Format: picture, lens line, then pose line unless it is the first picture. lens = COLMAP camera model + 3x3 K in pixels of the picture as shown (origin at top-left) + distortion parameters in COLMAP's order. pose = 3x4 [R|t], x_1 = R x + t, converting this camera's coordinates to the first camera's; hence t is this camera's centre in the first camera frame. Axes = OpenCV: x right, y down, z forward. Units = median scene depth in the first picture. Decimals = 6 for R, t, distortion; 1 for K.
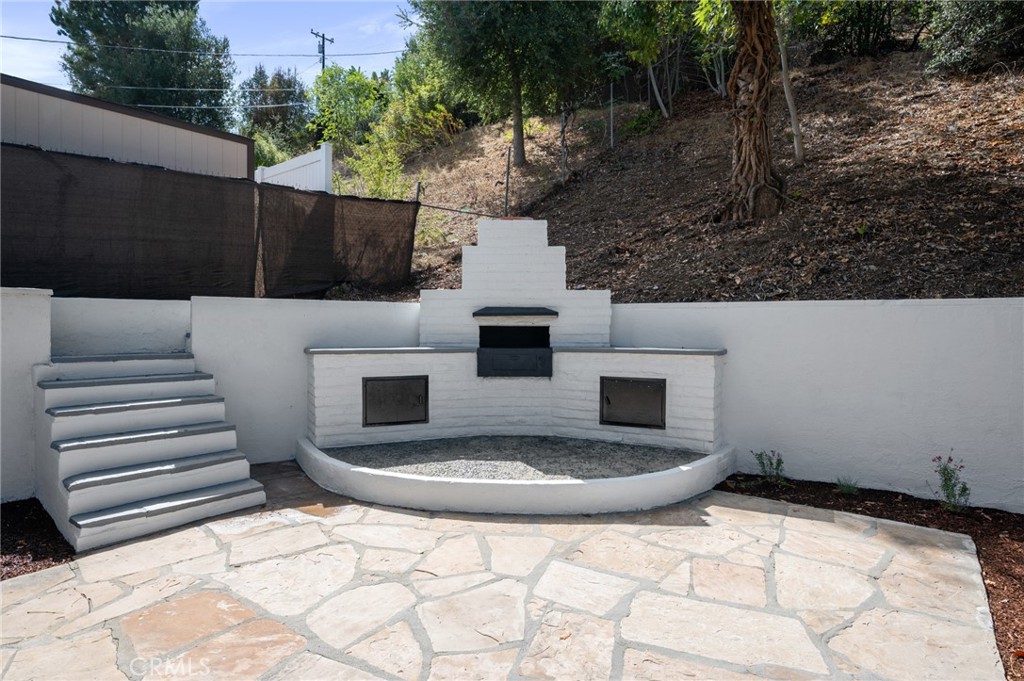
lens RADIAL K [[586.2, 0, 513.4], [0, 586.2, 336.7], [0, 0, 1]] dist [0.003962, 0.001988]
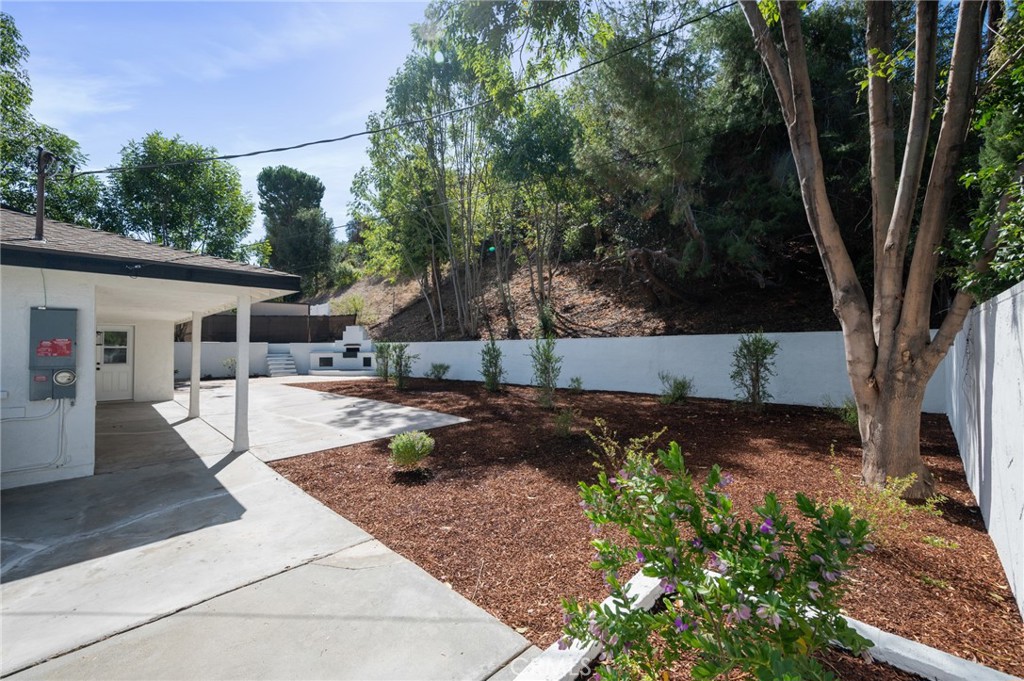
lens RADIAL K [[434.0, 0, 511.8], [0, 434.0, 341.9], [0, 0, 1]] dist [-0.003859, -0.000627]
pose [[0.992506, -0.008991, -0.121863, 1.835782], [0.005575, 0.999583, -0.028344, 0.046485], [0.122067, 0.027453, 0.992142, -2.543429]]
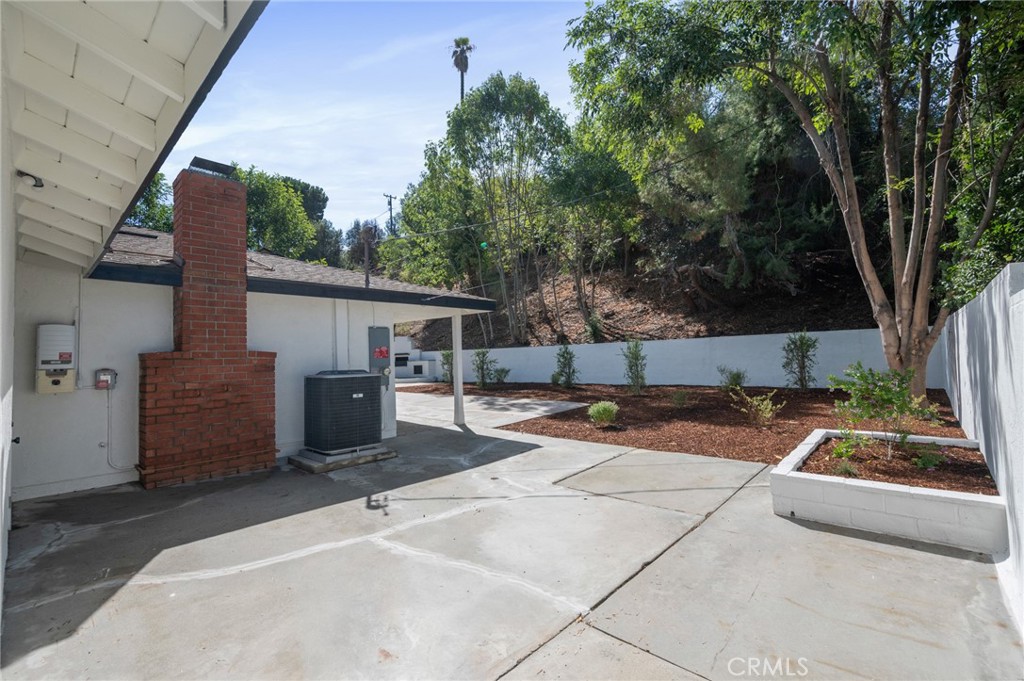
lens RADIAL K [[461.4, 0, 512.6], [0, 461.4, 339.4], [0, 0, 1]] dist [0.000788, 0.000652]
pose [[0.995276, -0.037793, -0.089428, 1.407779], [0.033317, 0.998142, -0.051023, 0.071254], [0.091190, 0.047803, 0.994686, -3.117399]]
